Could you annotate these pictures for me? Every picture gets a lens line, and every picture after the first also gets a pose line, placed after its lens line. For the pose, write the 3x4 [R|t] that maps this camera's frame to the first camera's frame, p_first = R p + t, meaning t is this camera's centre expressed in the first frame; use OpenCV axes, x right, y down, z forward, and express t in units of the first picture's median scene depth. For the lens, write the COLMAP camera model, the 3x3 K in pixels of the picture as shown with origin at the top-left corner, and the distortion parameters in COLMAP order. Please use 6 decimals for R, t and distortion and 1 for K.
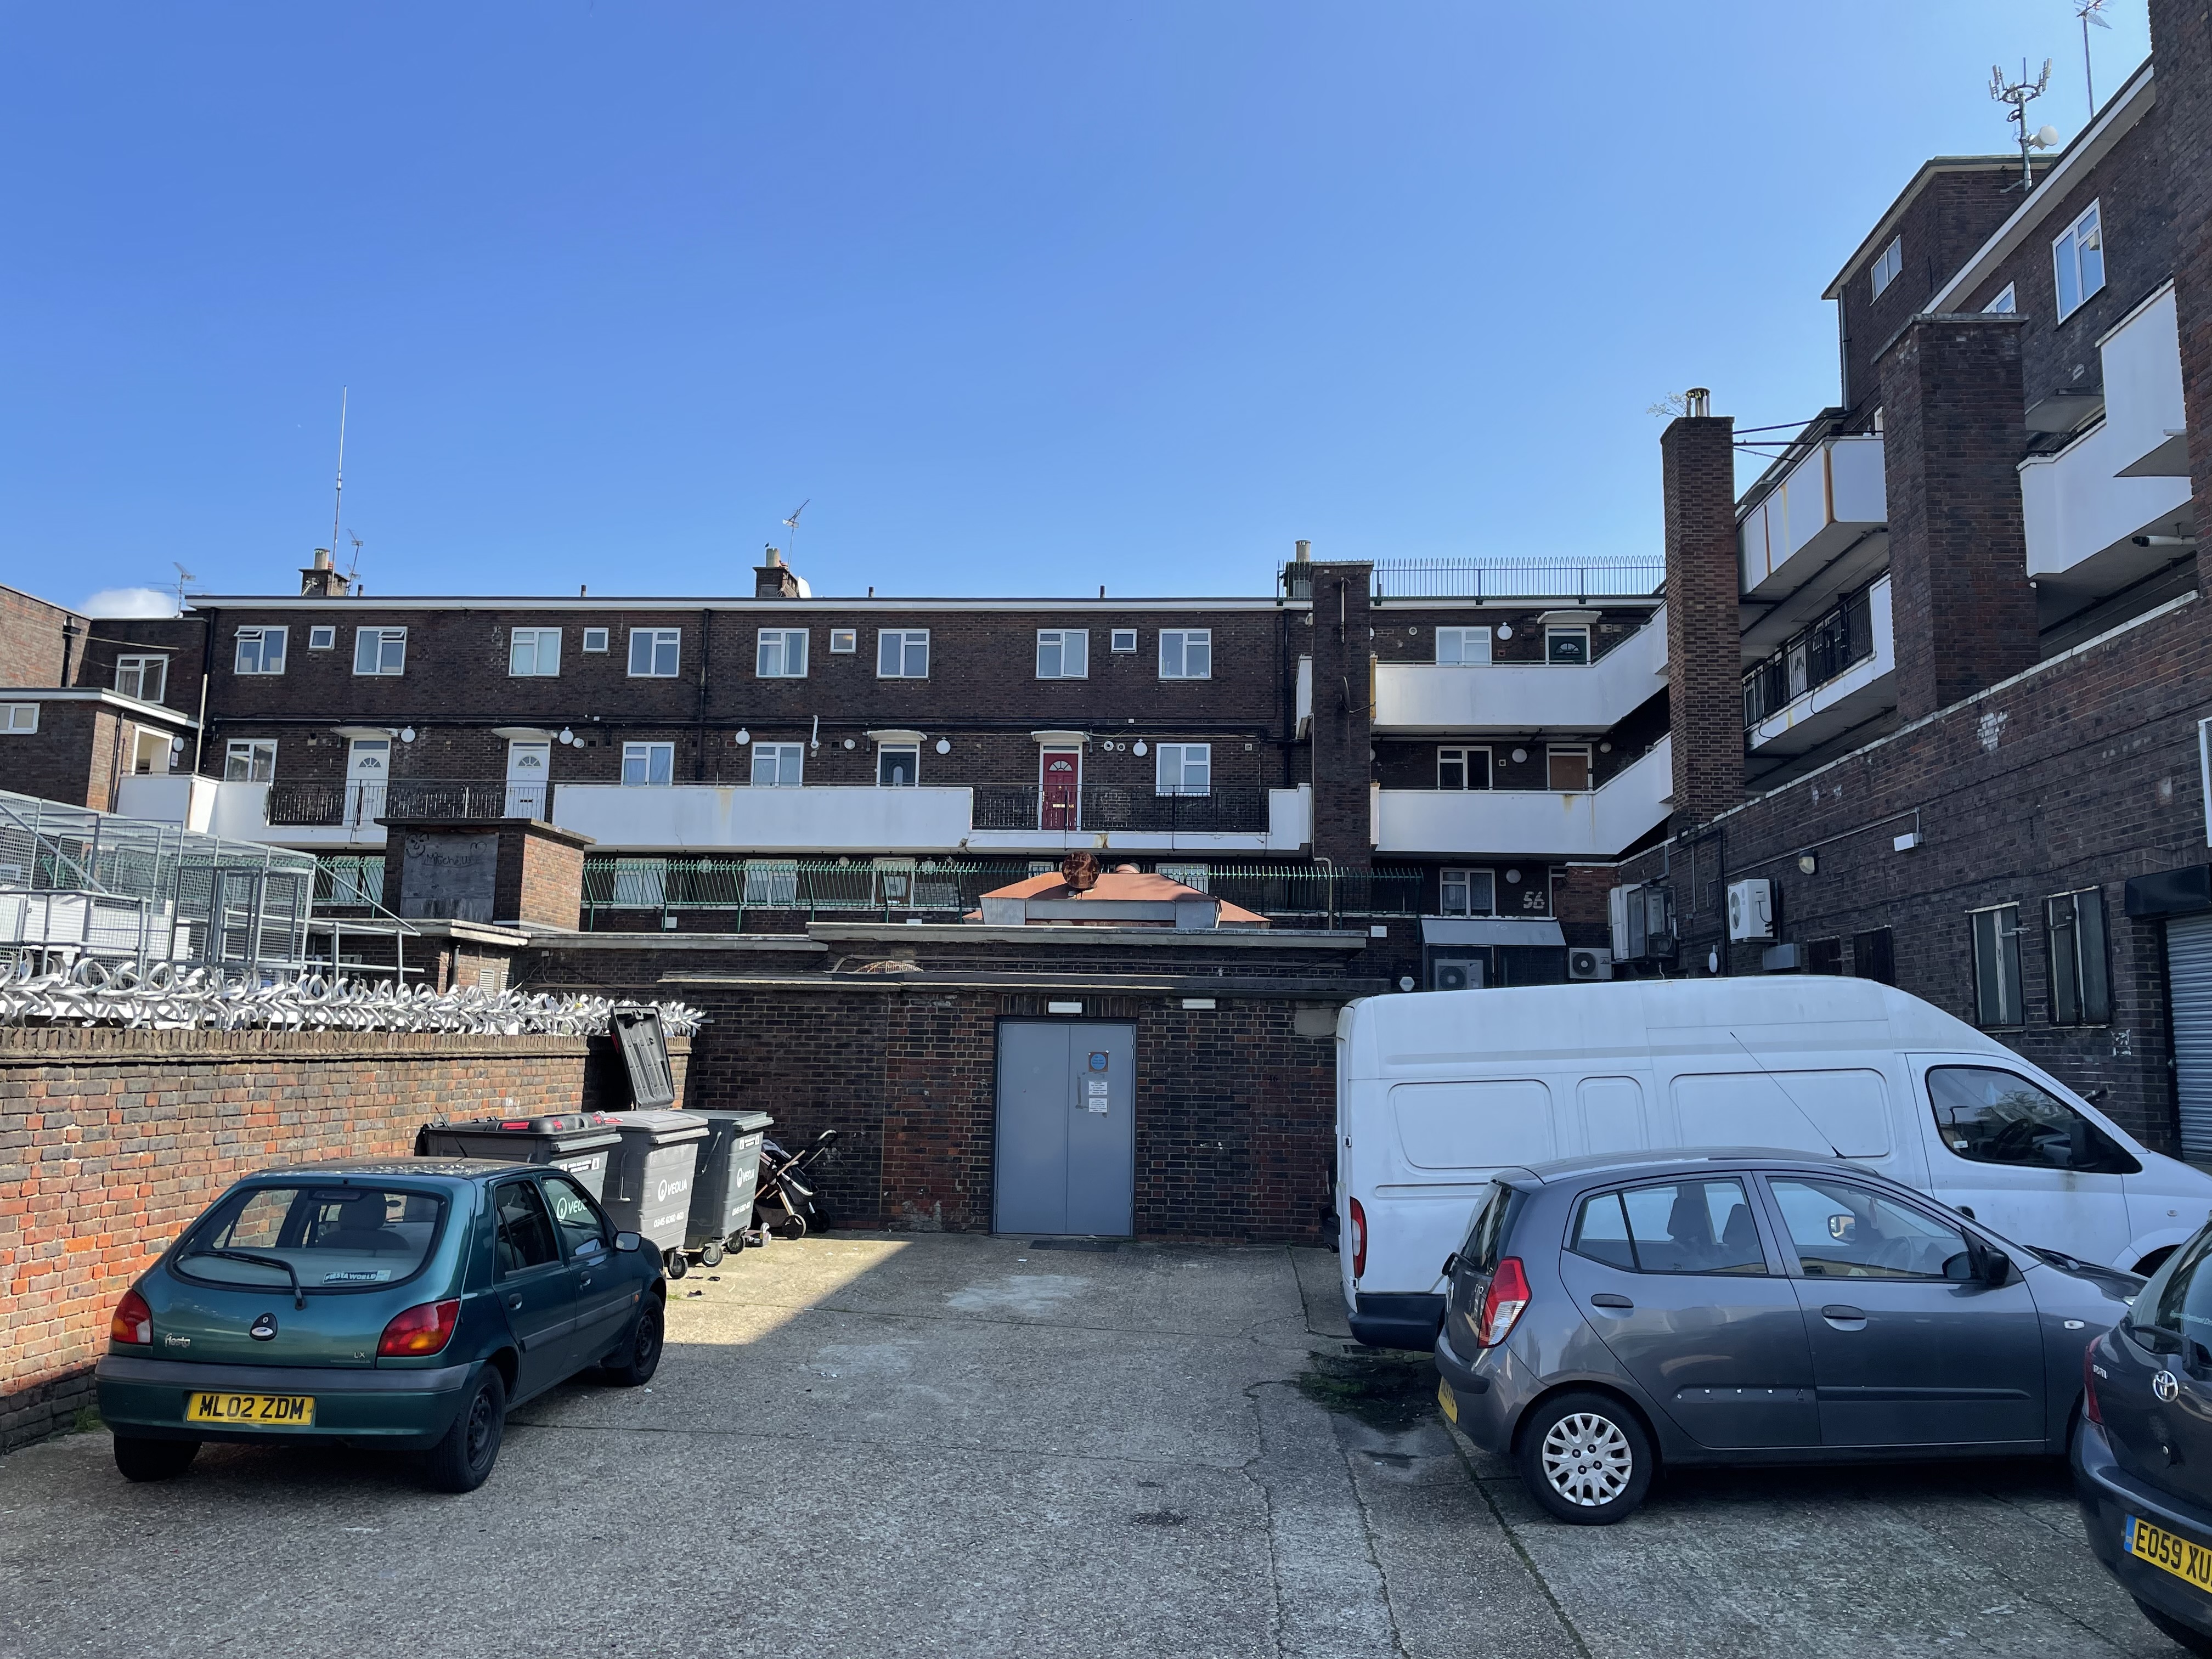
lens RADIAL K [[1668.3, 0, 1103.3], [0, 1668.3, 825.7], [0, 0, 1]] dist [0.077392, -0.104874]
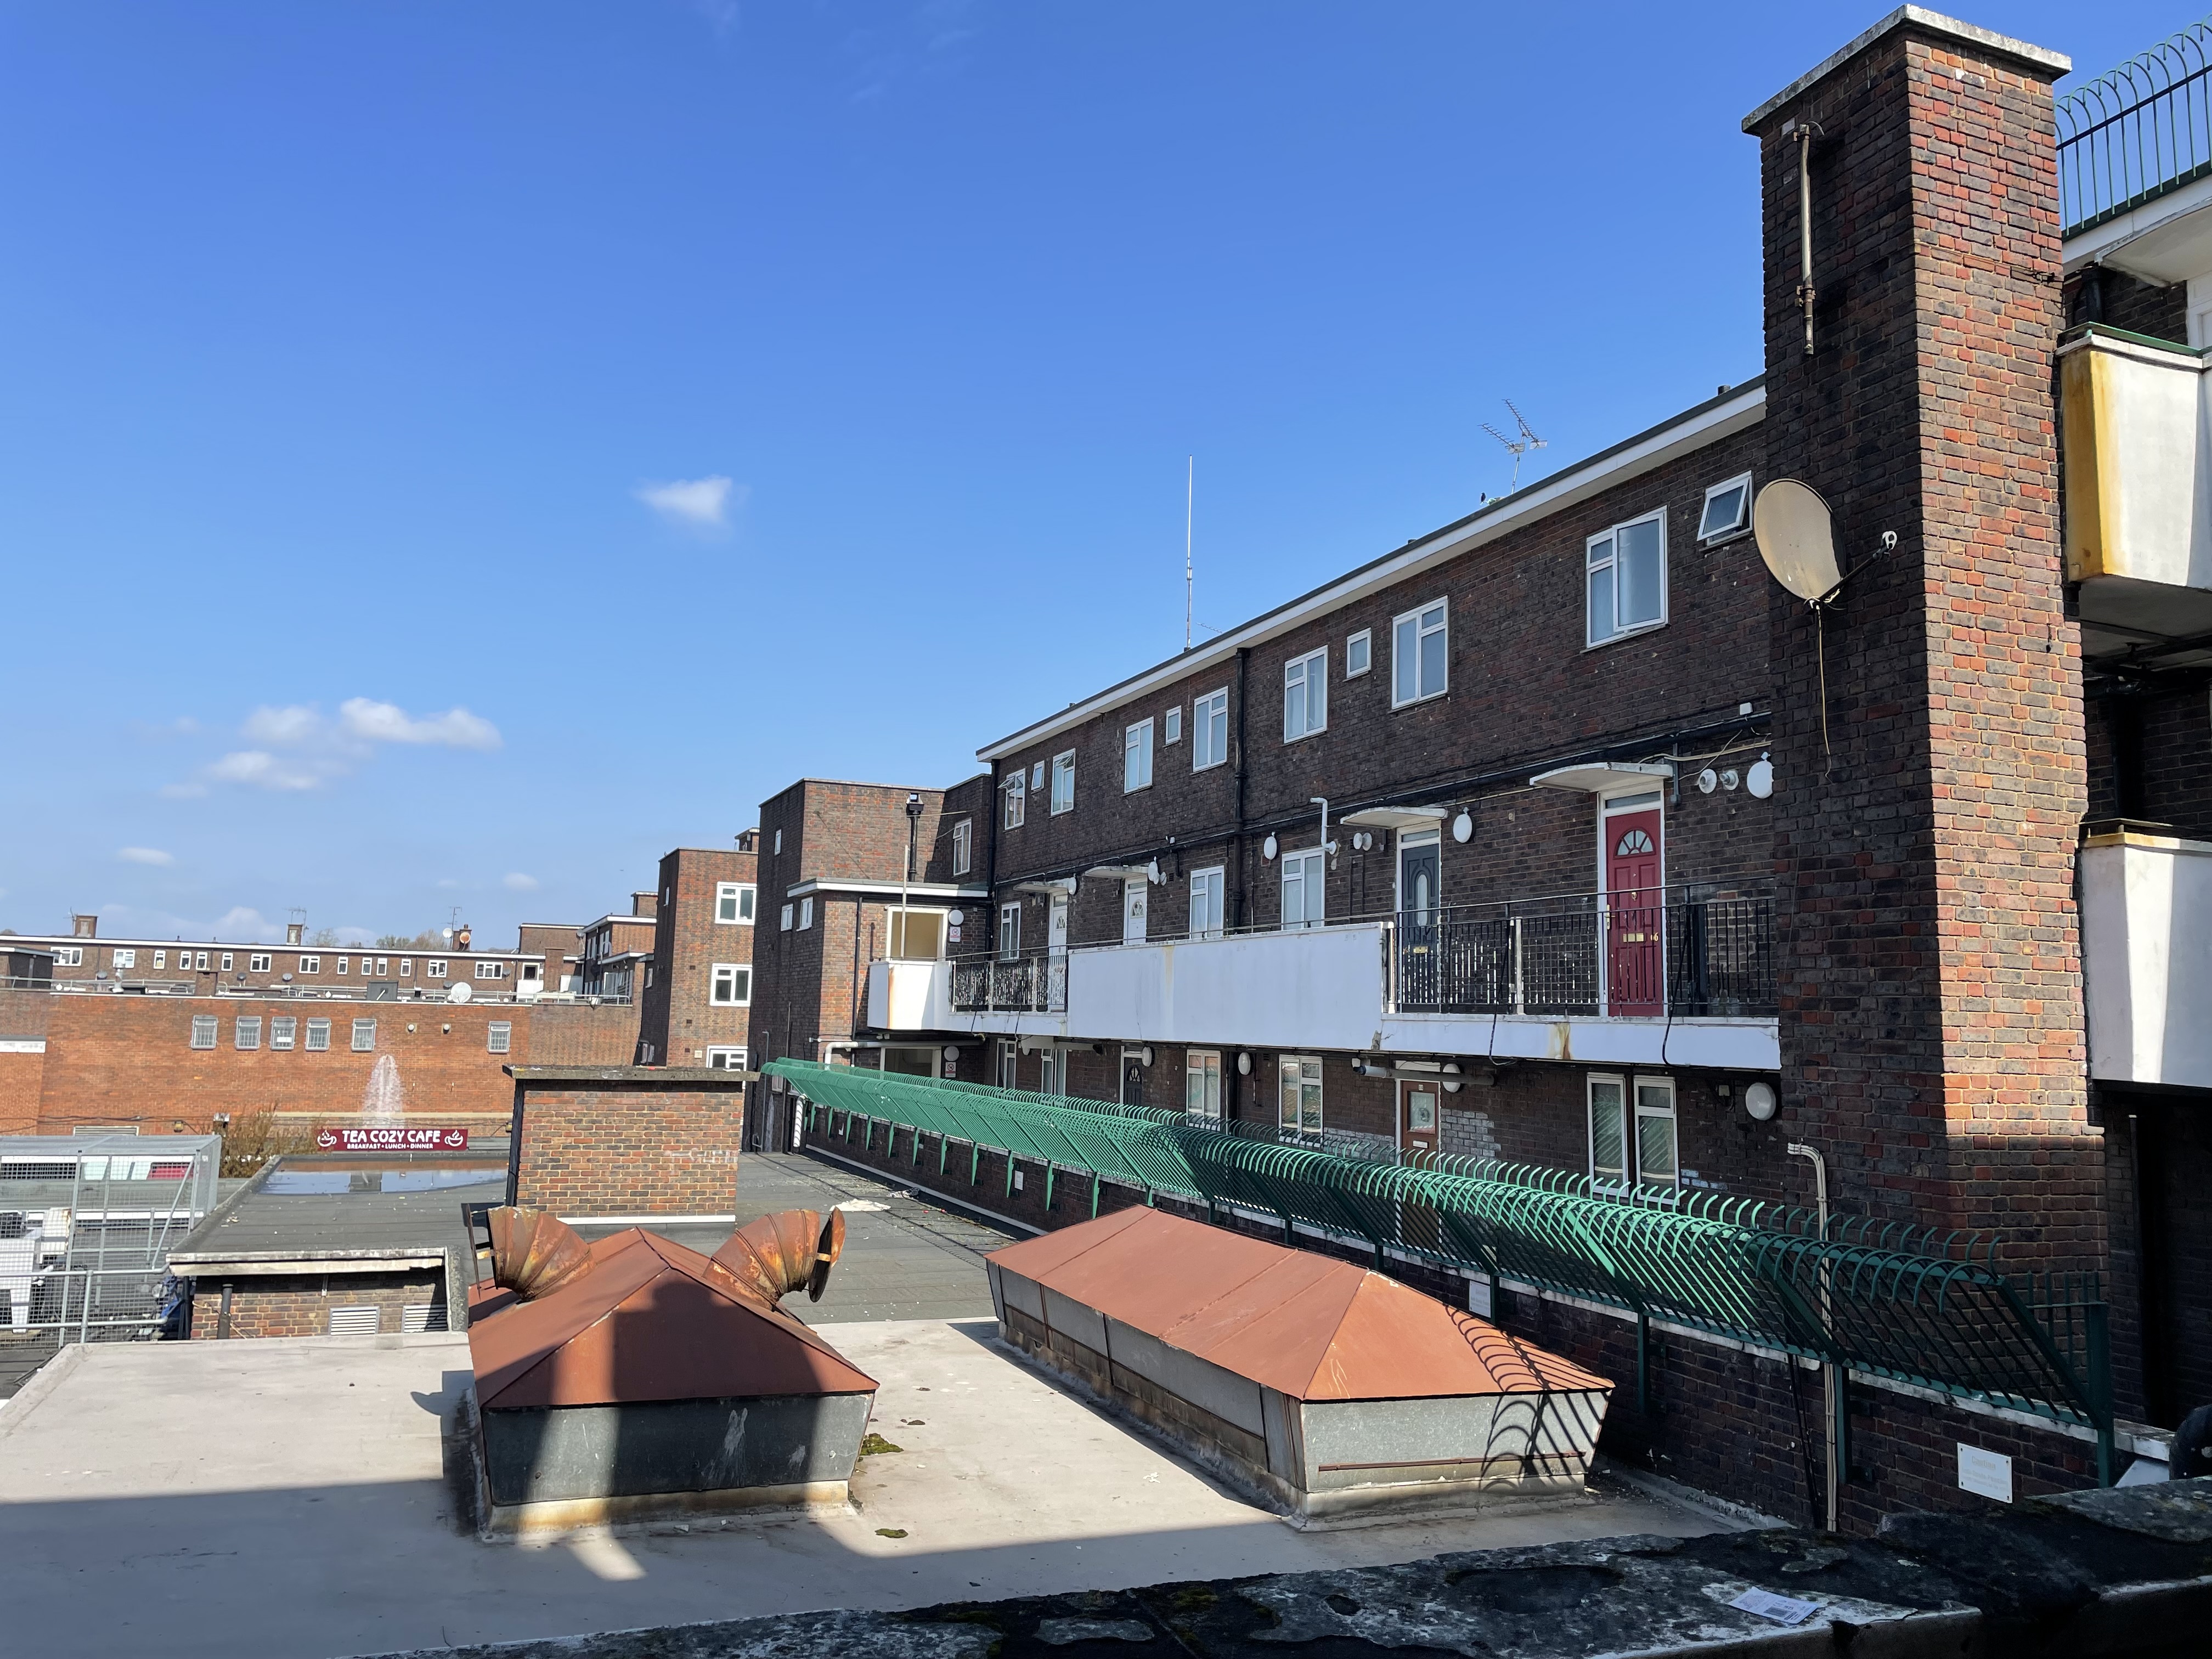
lens RADIAL K [[1668.3, 0, 1102.5], [0, 1668.3, 818.3], [0, 0, 1]] dist [0.077392, -0.104874]
pose [[0.428682, -0.116586, -0.895901, 0.297513], [0.095415, 0.991935, -0.083428, -0.019182], [0.898403, -0.049718, 0.436349, 0.688858]]
